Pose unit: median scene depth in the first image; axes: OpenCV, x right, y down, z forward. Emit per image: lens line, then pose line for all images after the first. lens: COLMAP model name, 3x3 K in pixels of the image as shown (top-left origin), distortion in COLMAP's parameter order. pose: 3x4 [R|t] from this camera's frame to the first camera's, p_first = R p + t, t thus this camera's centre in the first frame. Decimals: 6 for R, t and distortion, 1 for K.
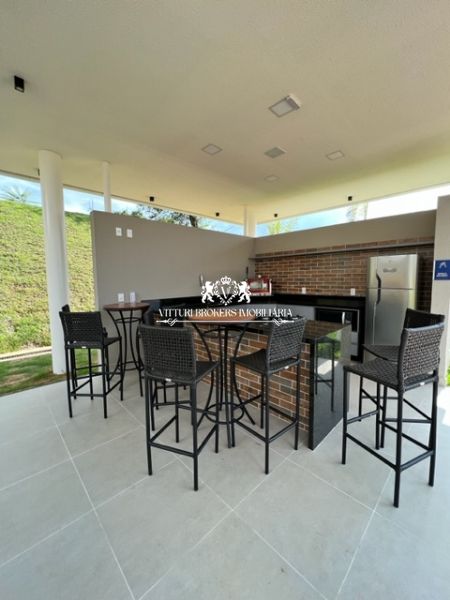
lens RADIAL K [[242.0, 0, 225.5], [0, 242.0, 299.6], [0, 0, 1]] dist [-0.001590, 0.000890]
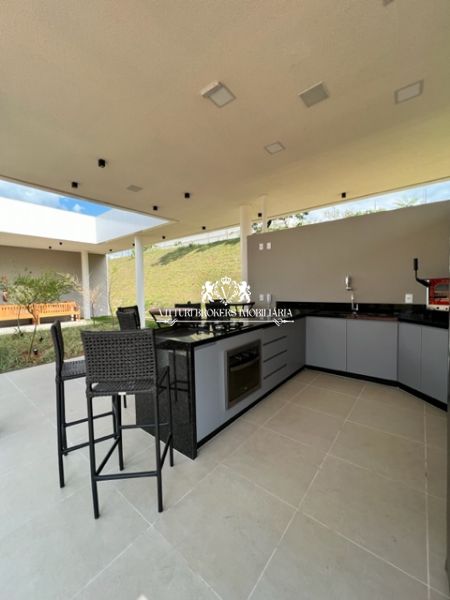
lens RADIAL K [[242.0, 0, 224.6], [0, 242.0, 297.7], [0, 0, 1]] dist [-0.001590, 0.000890]
pose [[0.122484, 0.046765, -0.991368, 0.799735], [-0.065552, 0.997089, 0.038936, -0.044247], [0.990303, 0.060217, 0.125193, 0.636139]]
